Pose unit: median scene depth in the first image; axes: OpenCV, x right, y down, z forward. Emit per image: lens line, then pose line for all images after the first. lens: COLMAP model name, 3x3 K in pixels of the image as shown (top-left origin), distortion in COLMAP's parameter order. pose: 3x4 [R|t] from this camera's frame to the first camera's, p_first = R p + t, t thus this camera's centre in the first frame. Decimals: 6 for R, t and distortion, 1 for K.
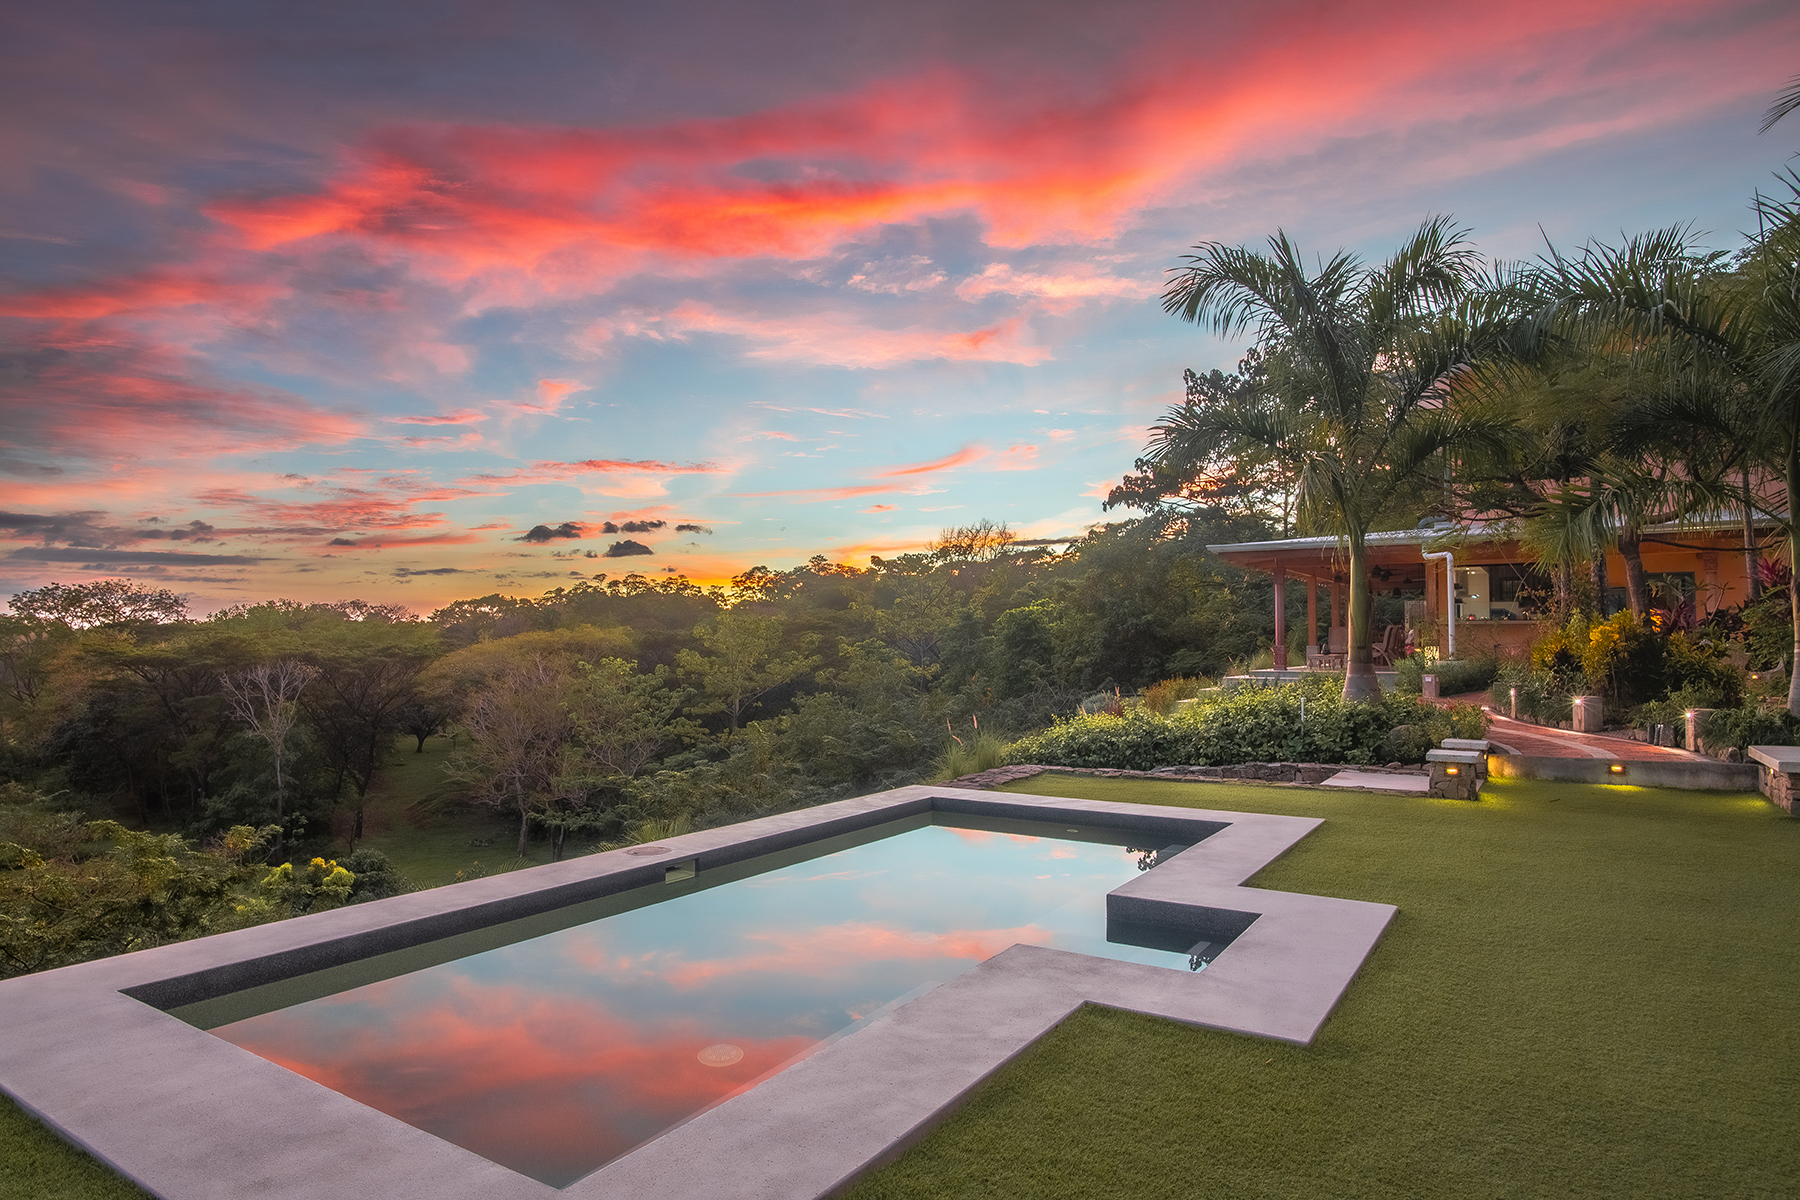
lens RADIAL K [[1023.5, 0, 900.7], [0, 1023.5, 604.3], [0, 0, 1]] dist [-0.031457, 0.000467]
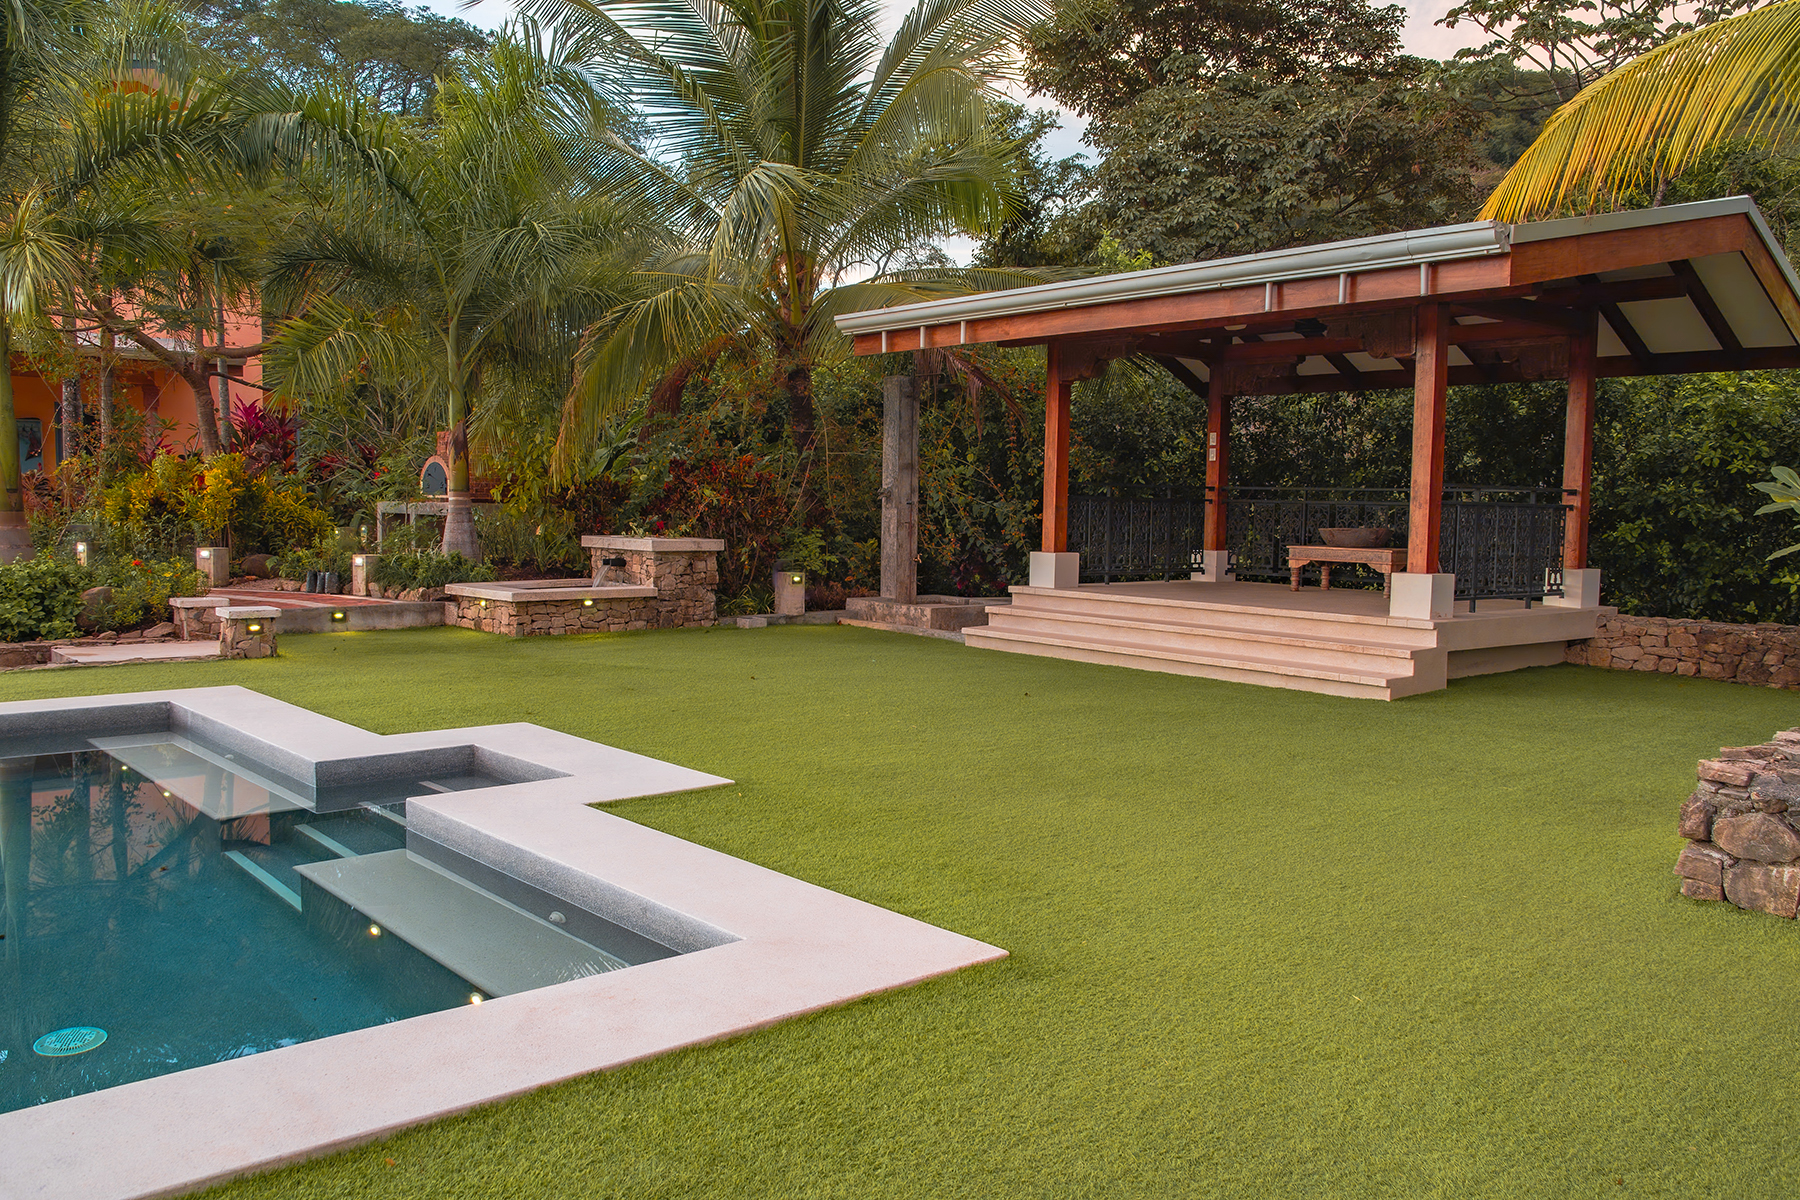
lens RADIAL K [[1406.6, 0, 899.3], [0, 1406.6, 598.8], [0, 0, 1]] dist [-0.017874, 0.009978]
pose [[0.270026, -0.062788, 0.960804, -0.476791], [-0.051145, 0.995527, 0.079431, 0.007750], [-0.961494, -0.070589, 0.265607, 0.098782]]
